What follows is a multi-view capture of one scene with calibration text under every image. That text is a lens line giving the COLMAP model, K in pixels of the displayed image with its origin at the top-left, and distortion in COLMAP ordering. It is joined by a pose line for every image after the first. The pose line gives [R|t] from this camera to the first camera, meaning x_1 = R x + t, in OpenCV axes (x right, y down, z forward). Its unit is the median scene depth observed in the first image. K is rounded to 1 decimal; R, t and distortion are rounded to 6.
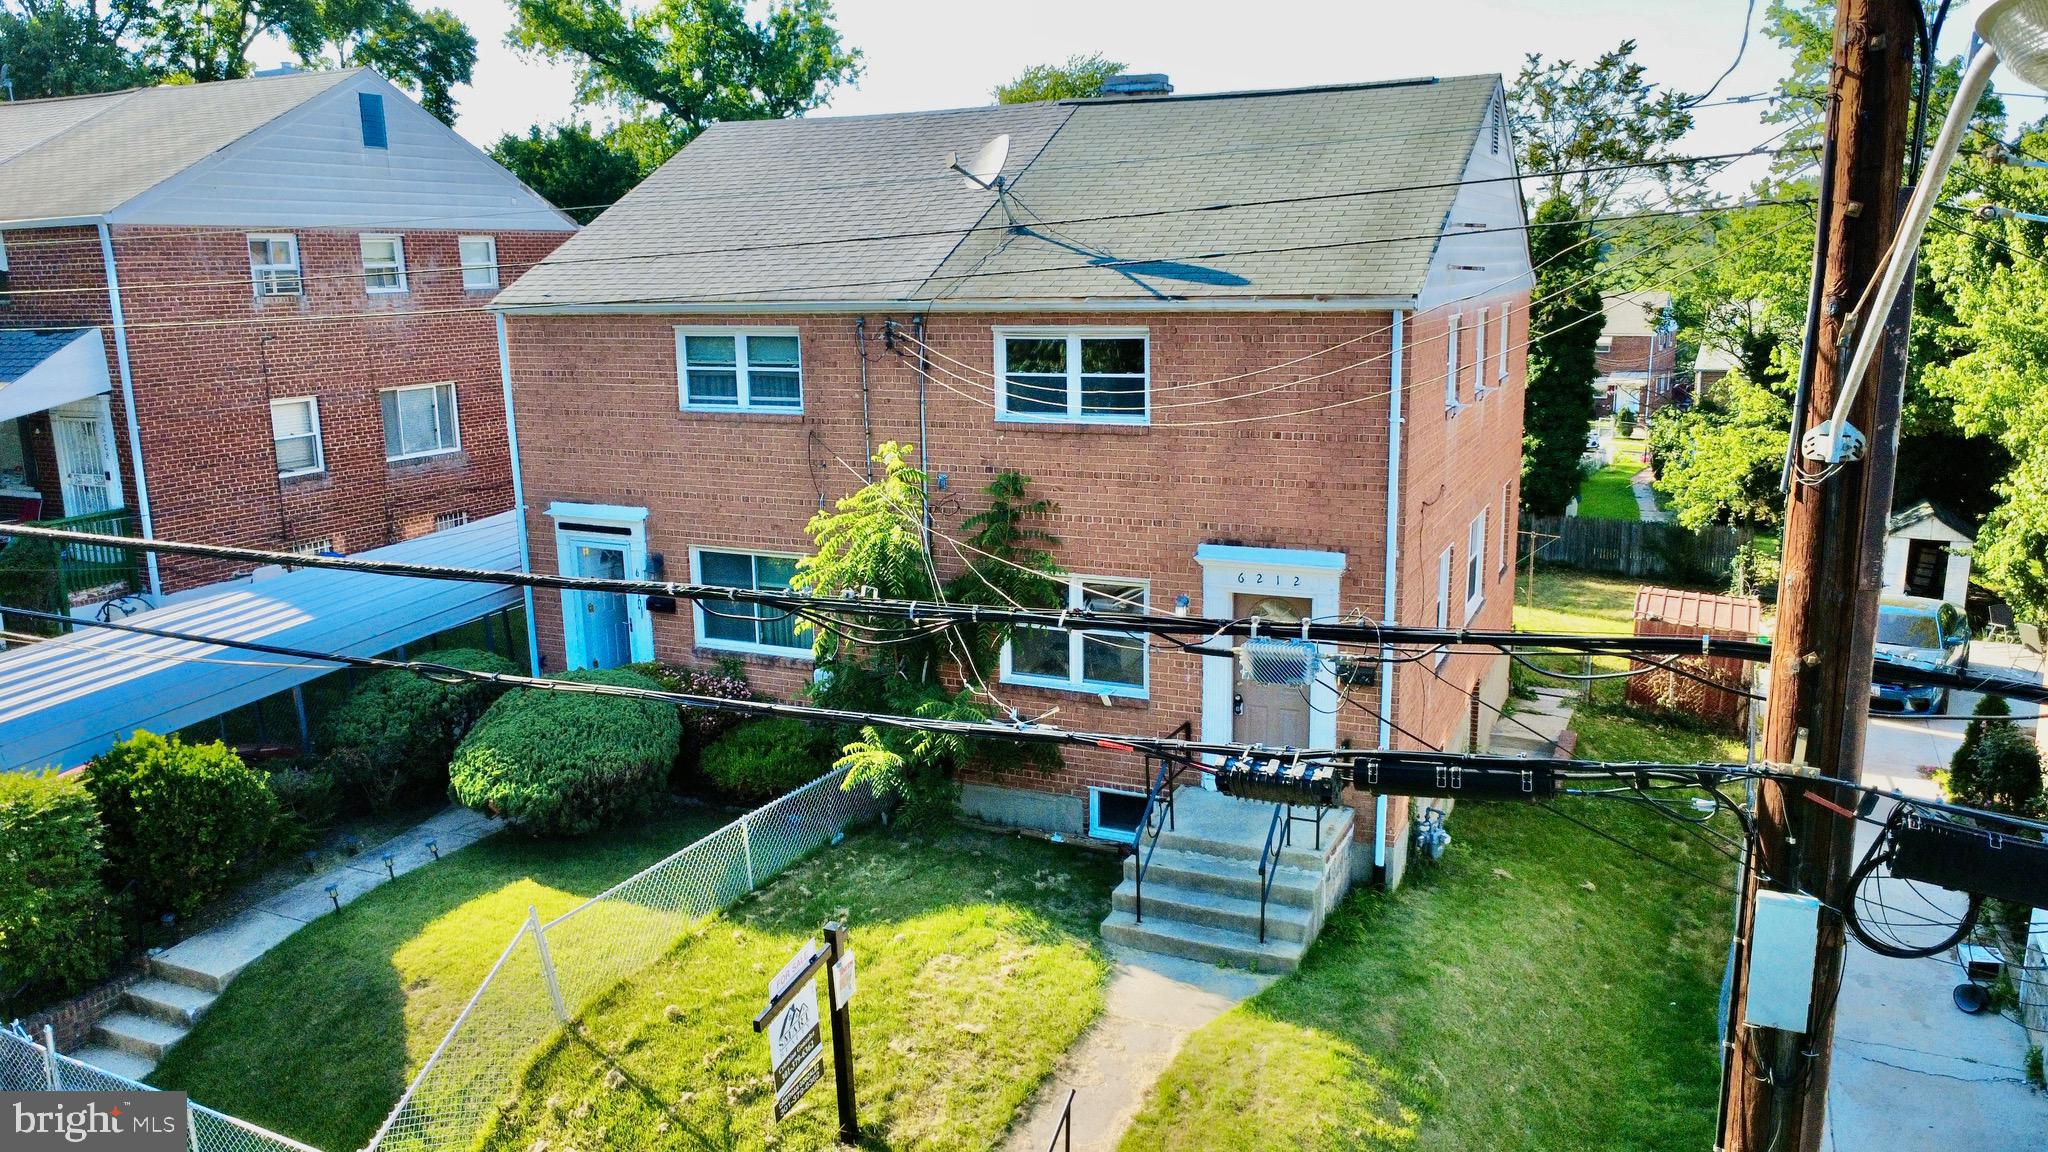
lens RADIAL K [[1498.0, 0, 1027.1], [0, 1498.0, 578.0], [0, 0, 1]] dist [-0.004130, 0.000900]
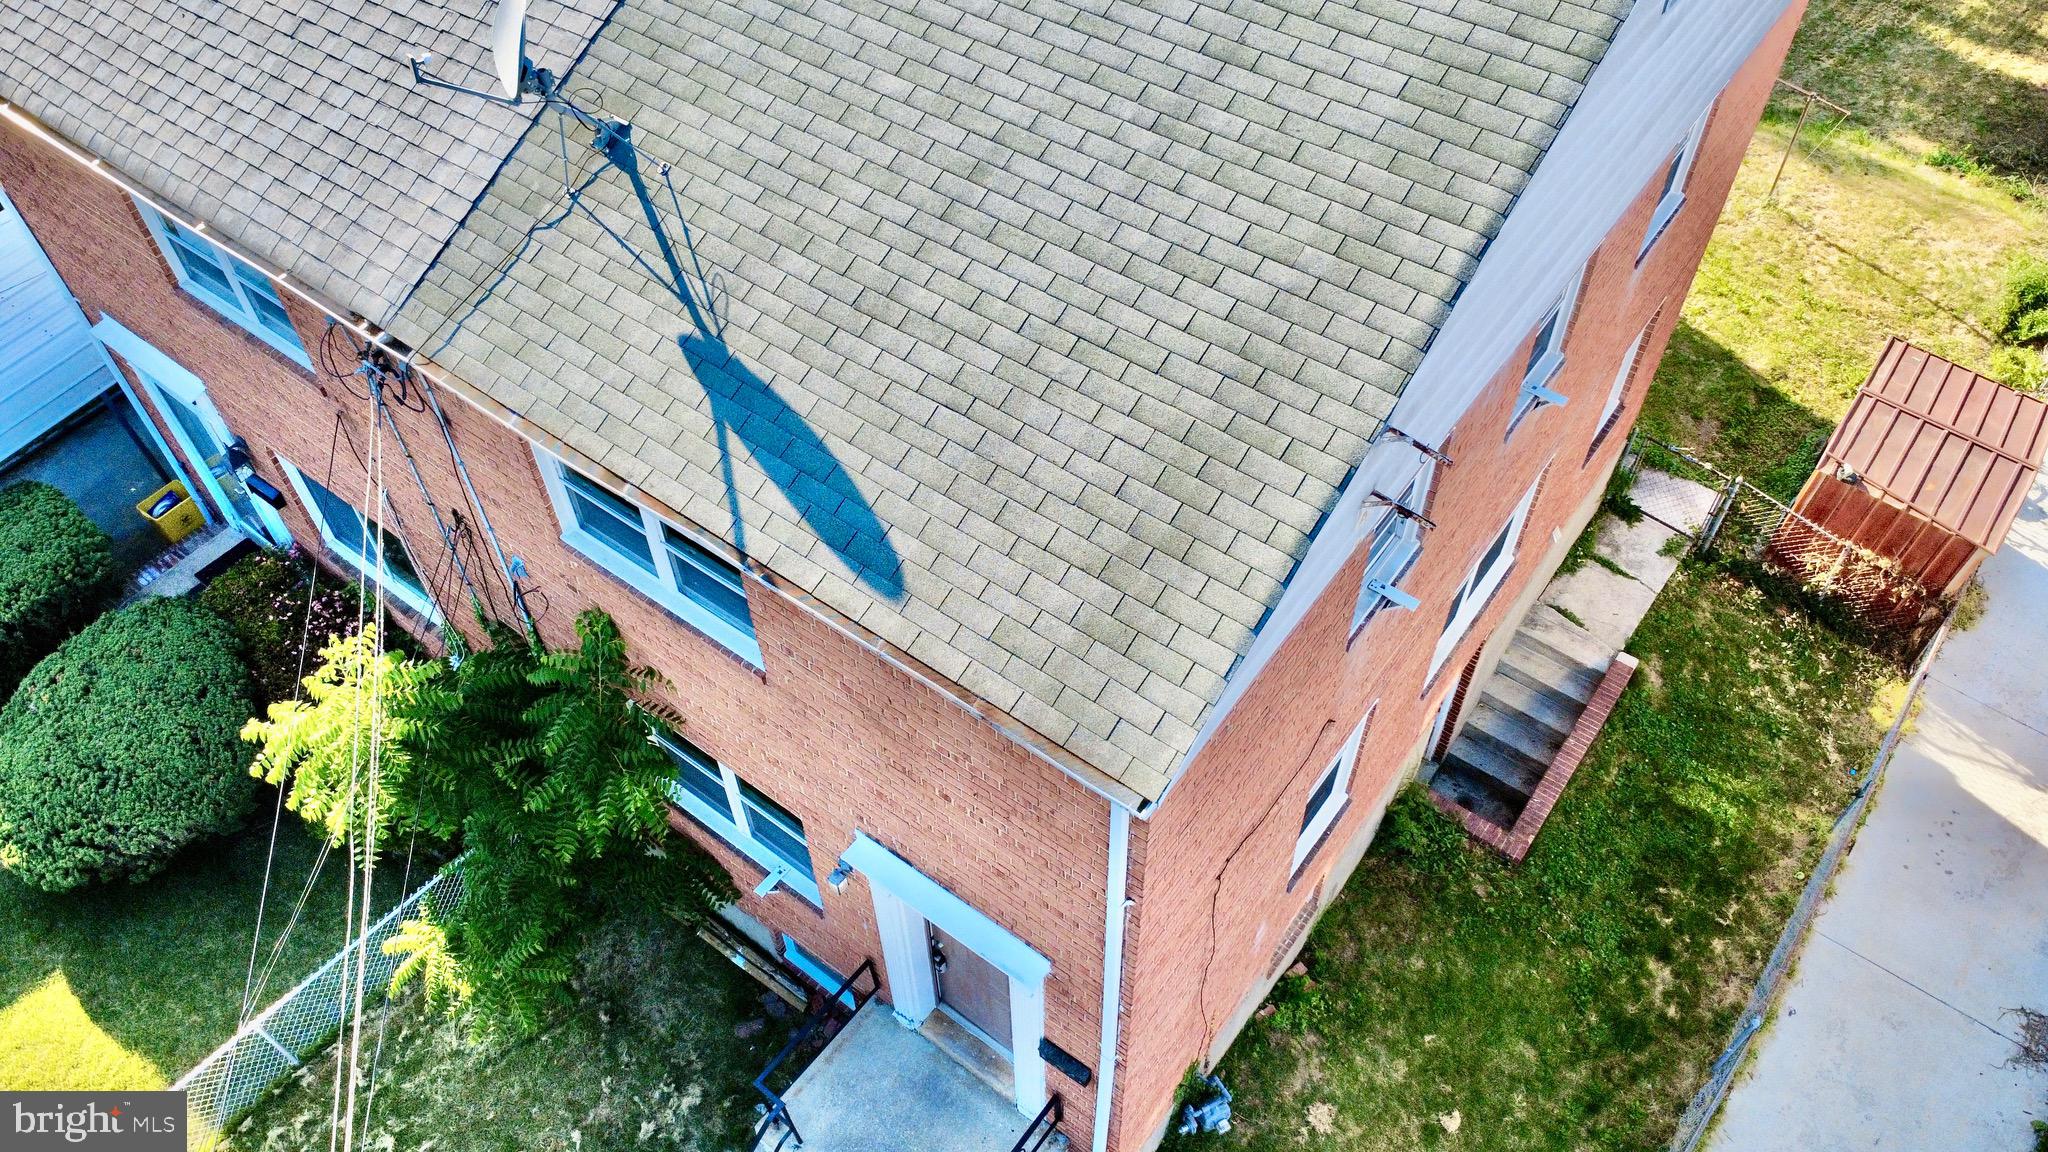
lens RADIAL K [[1498.0, 0, 1029.6], [0, 1498.0, 576.6], [0, 0, 1]] dist [-0.004130, 0.000900]
pose [[0.977815, 0.163782, -0.130591, 0.239539], [-0.048591, 0.783774, 0.619142, -0.471307], [0.203758, -0.599060, 0.774344, 0.585237]]
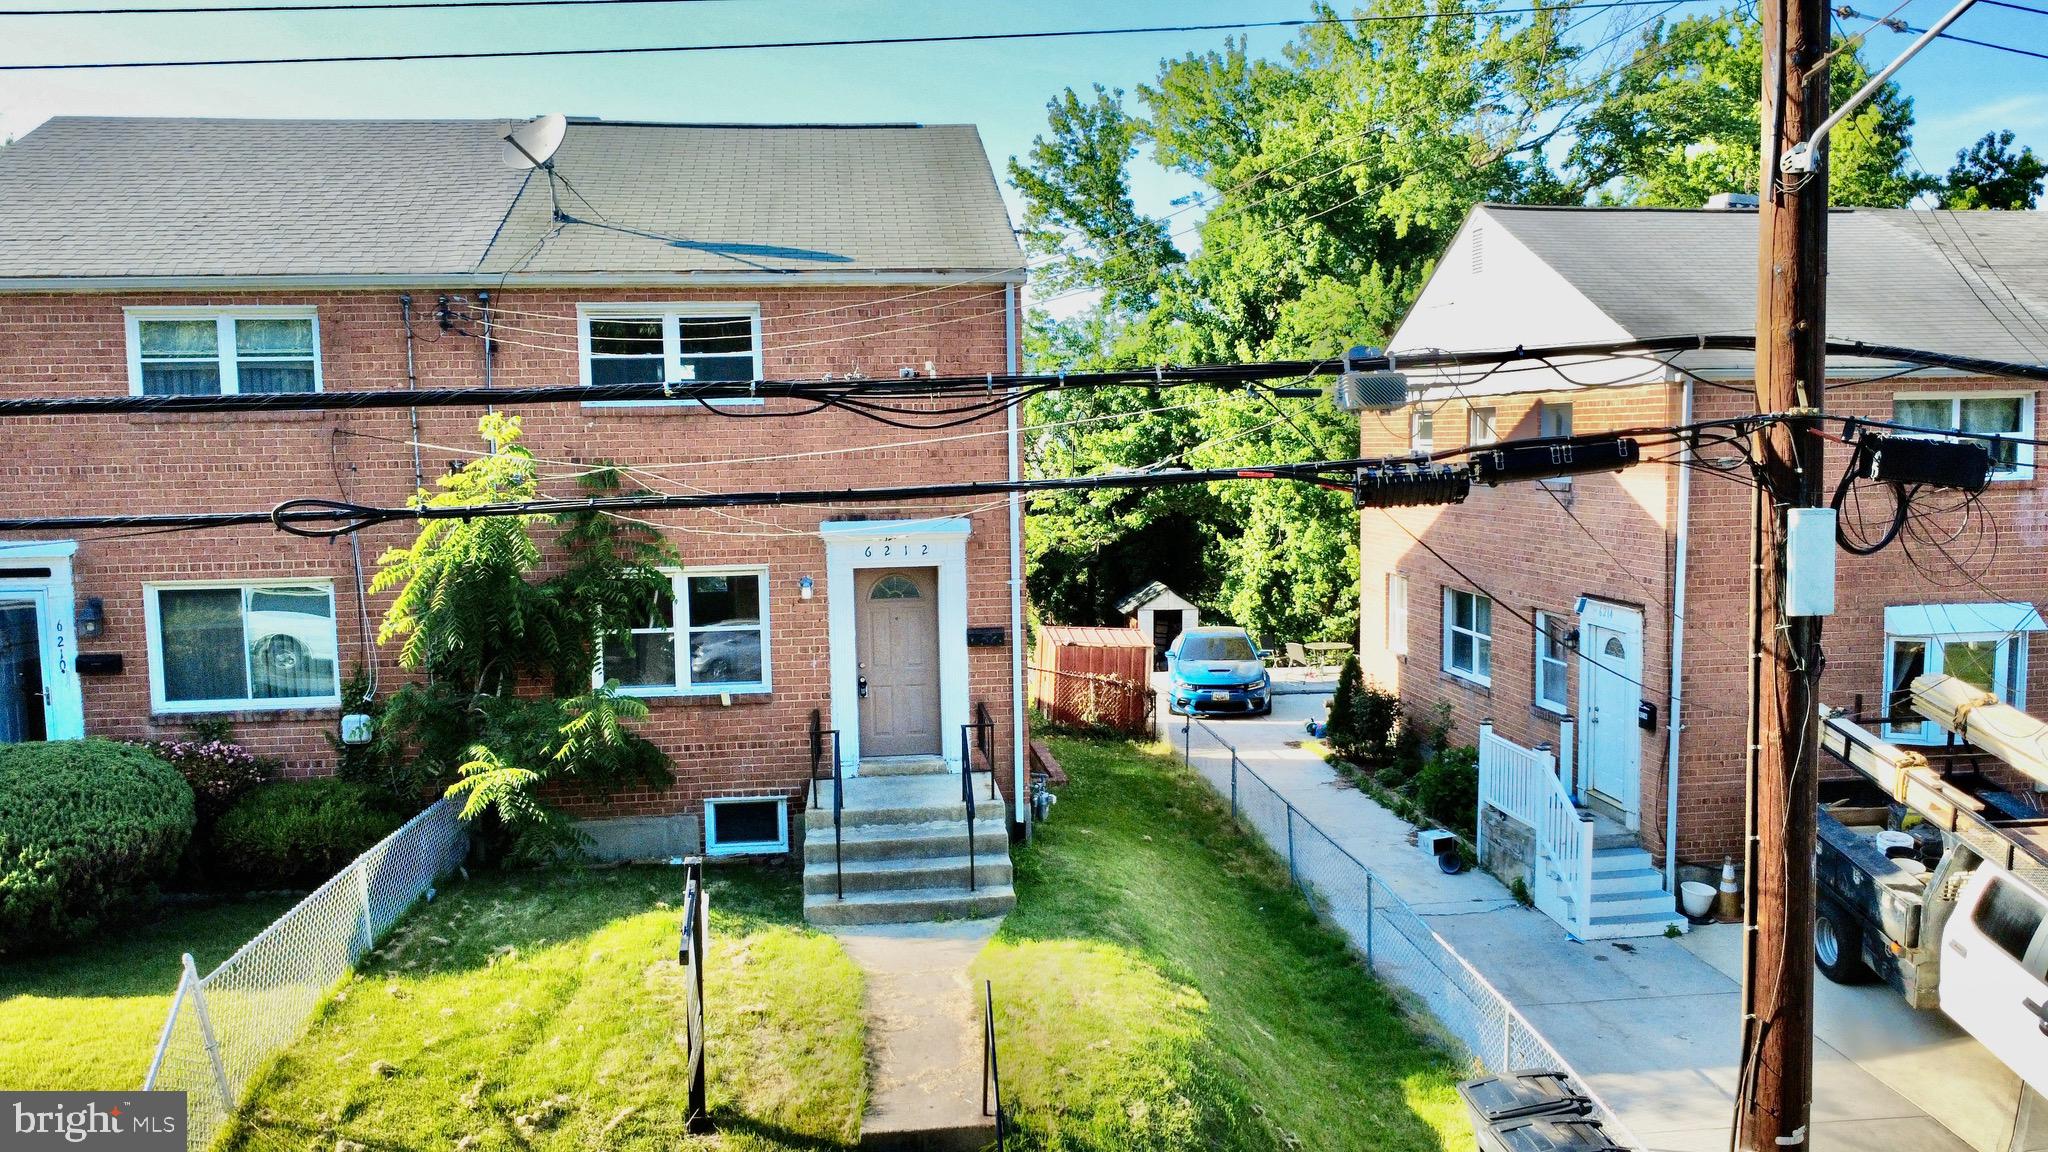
lens RADIAL K [[1498.0, 0, 1028.3], [0, 1498.0, 579.0], [0, 0, 1]] dist [-0.004130, 0.000900]
pose [[0.848384, -0.046280, 0.527355, -0.282387], [0.113193, 0.988991, -0.095306, 0.119935], [-0.517138, 0.140549, 0.844283, 0.099744]]
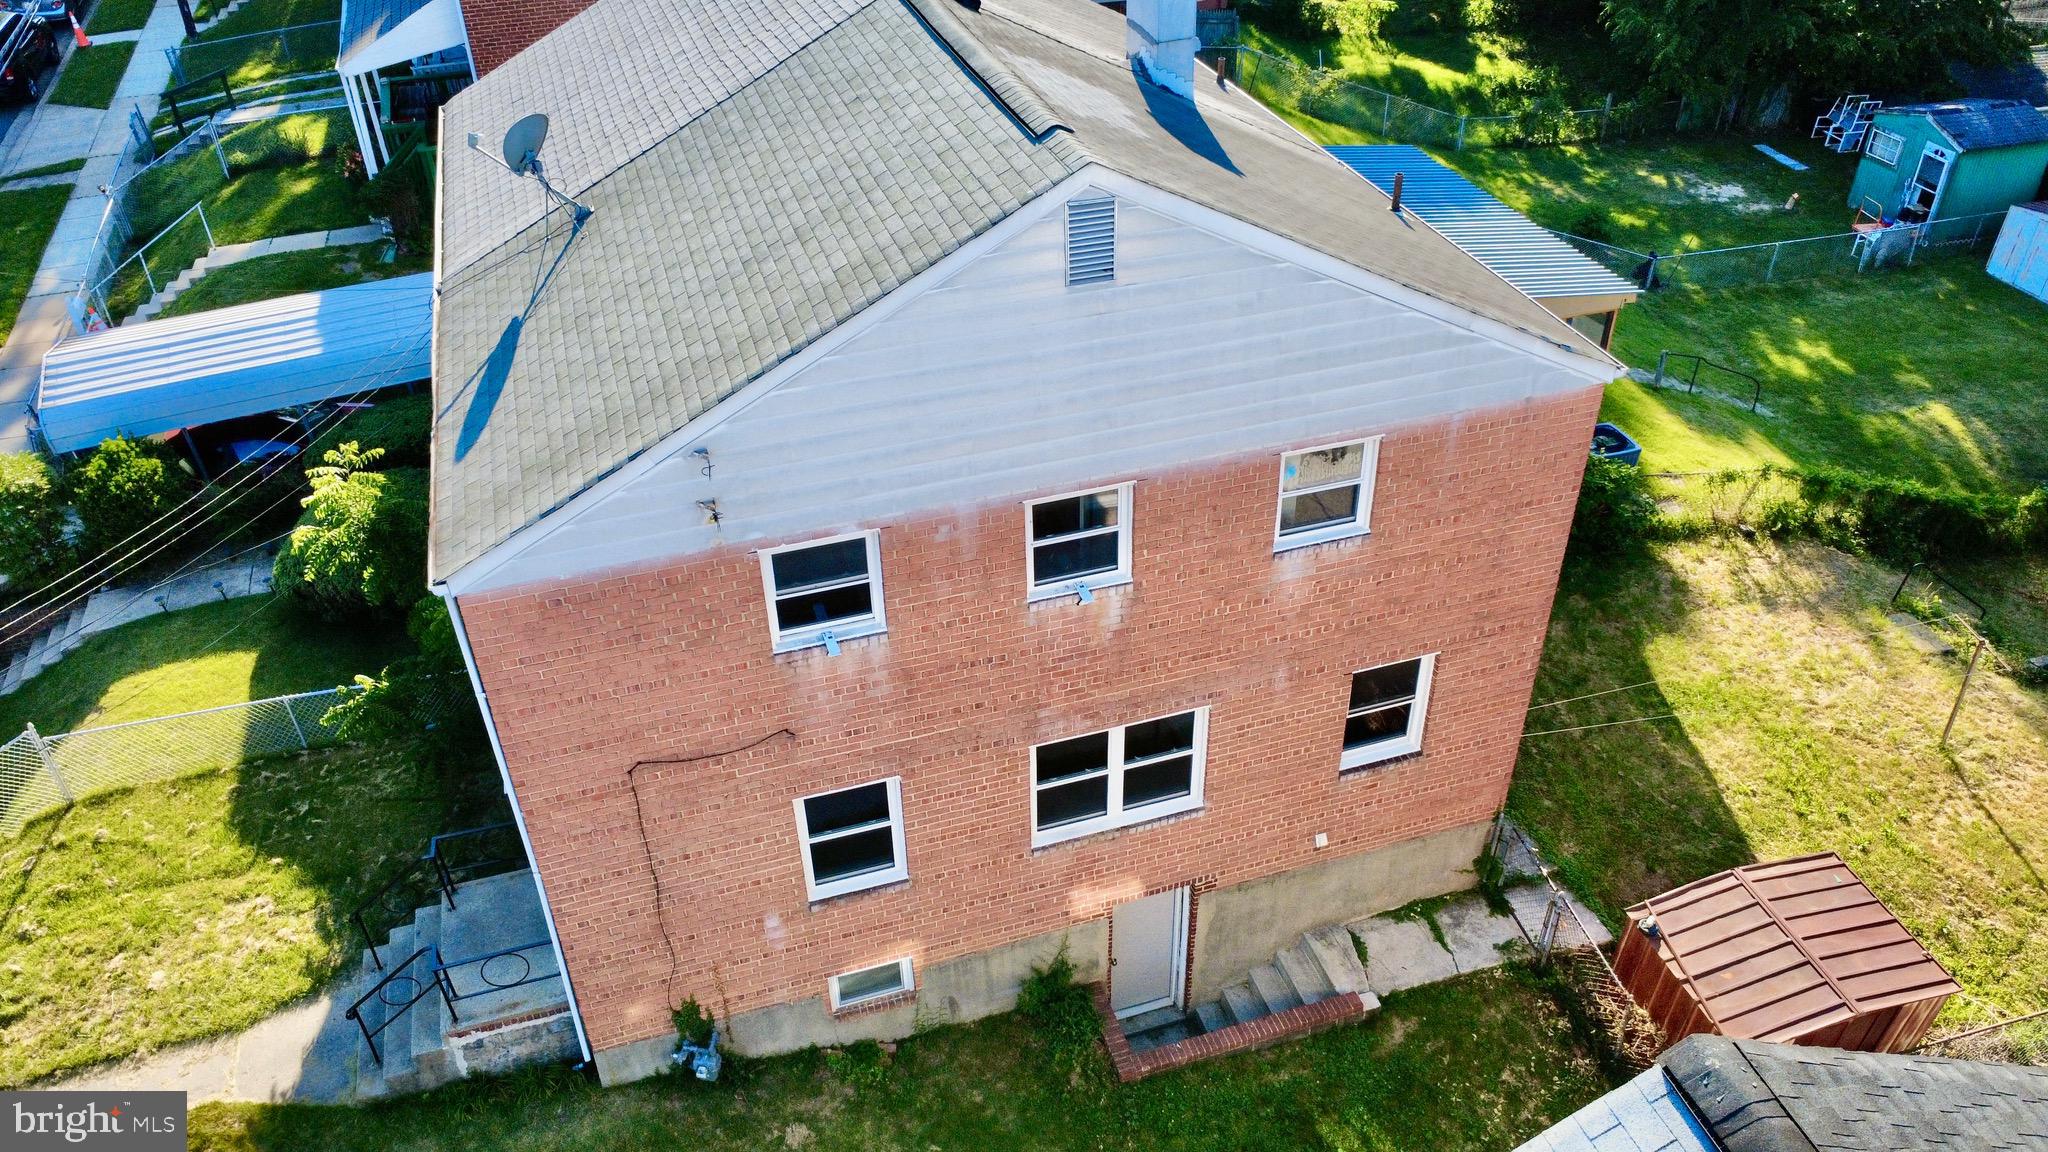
lens RADIAL K [[1498.0, 0, 1026.5], [0, 1498.0, 579.4], [0, 0, 1]] dist [-0.004130, 0.000900]
pose [[0.669885, 0.436693, -0.600461, 0.813910], [-0.147550, 0.870909, 0.468771, -0.524034], [0.727656, -0.225425, 0.647843, 0.632507]]
